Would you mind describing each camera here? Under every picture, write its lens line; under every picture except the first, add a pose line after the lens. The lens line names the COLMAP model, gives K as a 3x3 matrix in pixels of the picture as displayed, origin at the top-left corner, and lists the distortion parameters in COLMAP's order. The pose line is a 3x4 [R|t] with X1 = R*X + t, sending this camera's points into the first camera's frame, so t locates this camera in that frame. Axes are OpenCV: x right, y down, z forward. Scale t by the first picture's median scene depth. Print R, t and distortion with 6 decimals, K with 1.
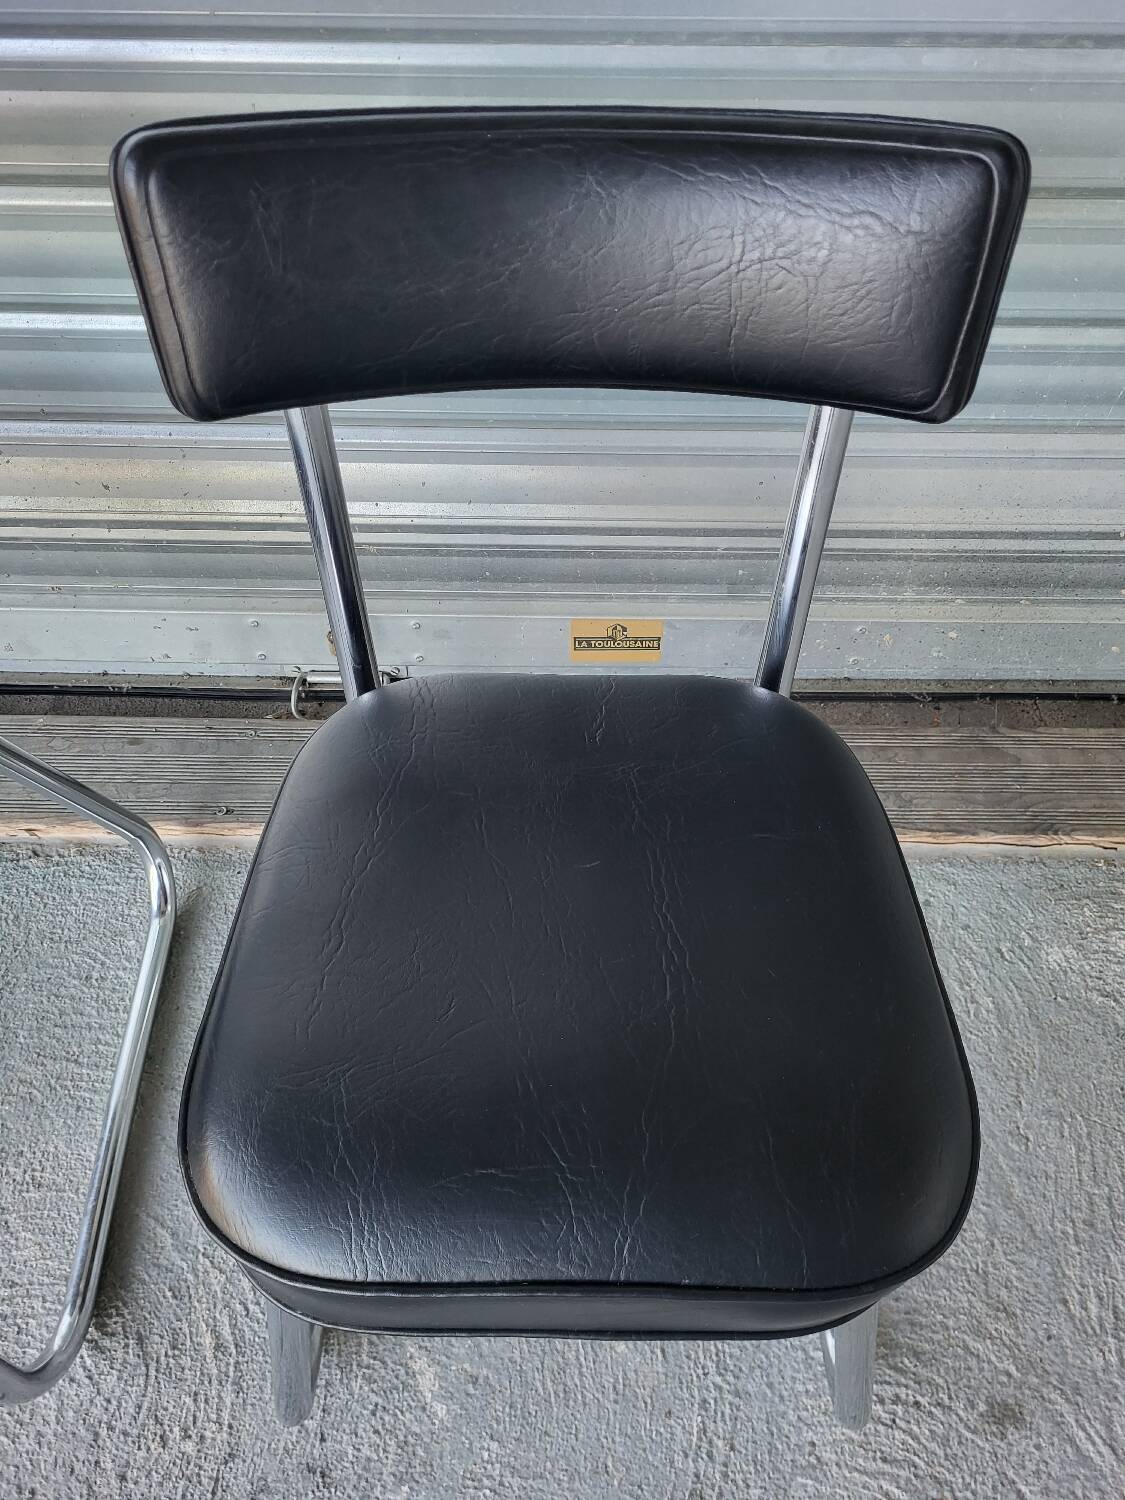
lens RADIAL K [[1194.9, 0, 567.4], [0, 1194.9, 756.1], [0, 0, 1]] dist [0.047412, -0.048179]
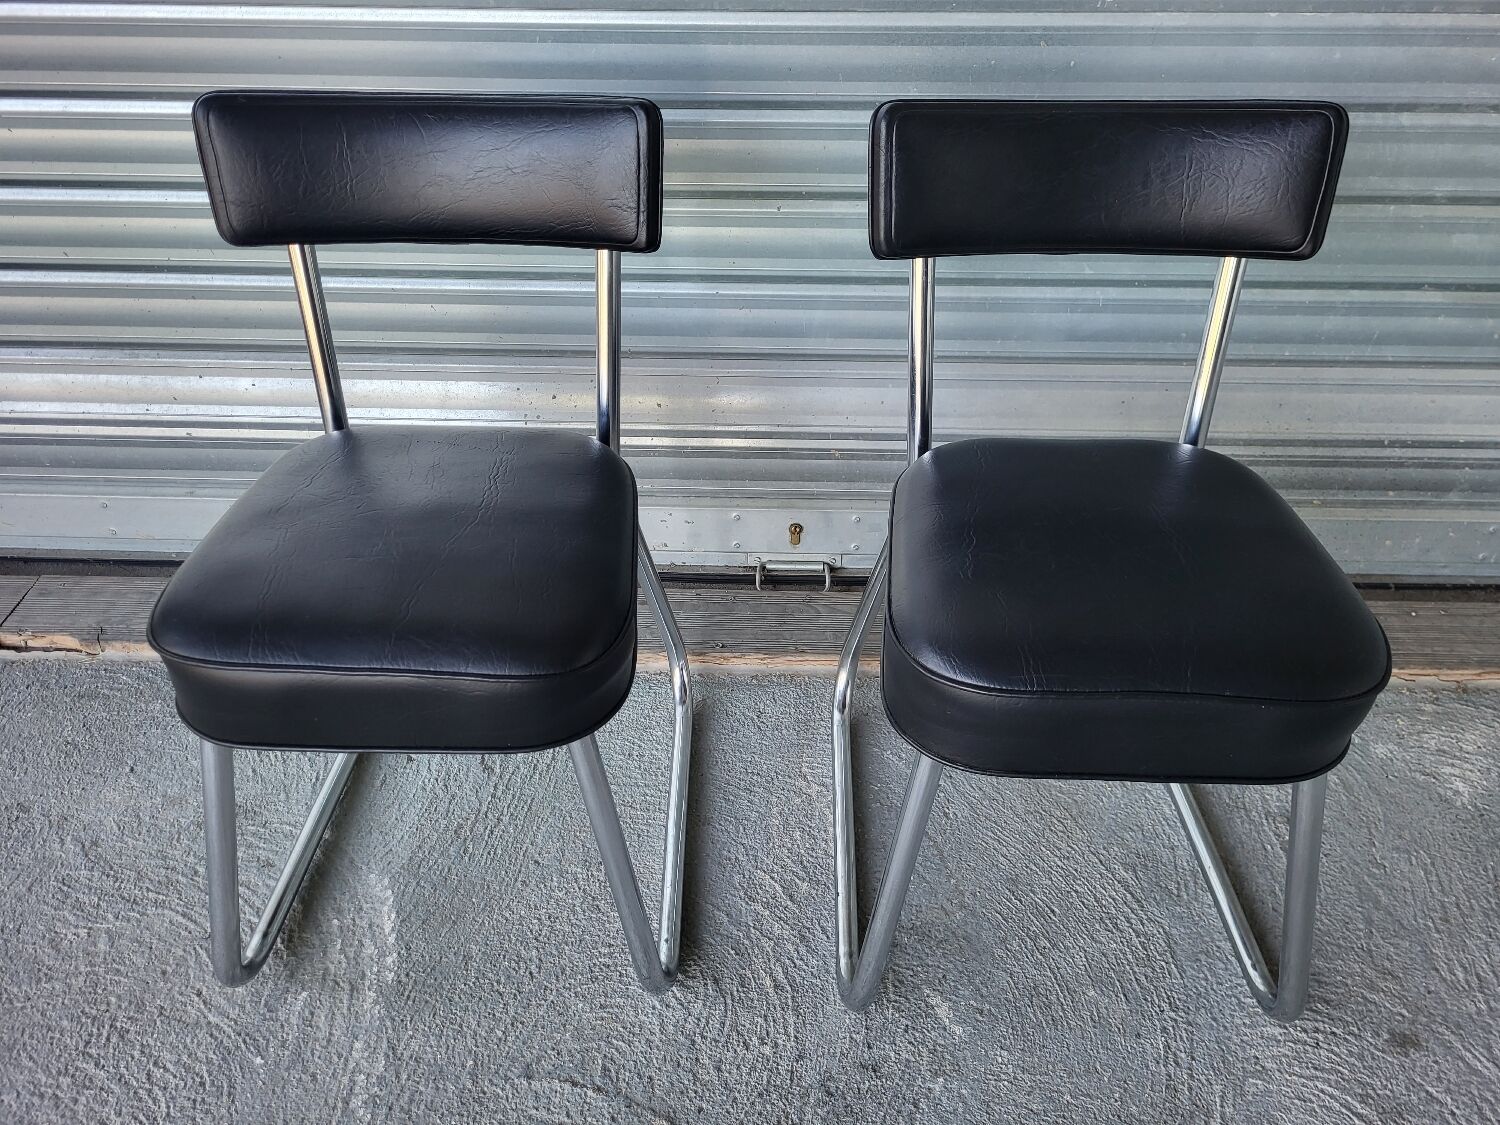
lens RADIAL K [[1194.9, 0, 749.4], [0, 1194.9, 551.6], [0, 0, 1]] dist [0.047412, -0.048179]
pose [[0.999871, 0.005295, -0.015188, -0.299741], [-0.009445, 0.957608, -0.287919, 0.411956], [0.013020, 0.288025, 0.957534, -0.359907]]
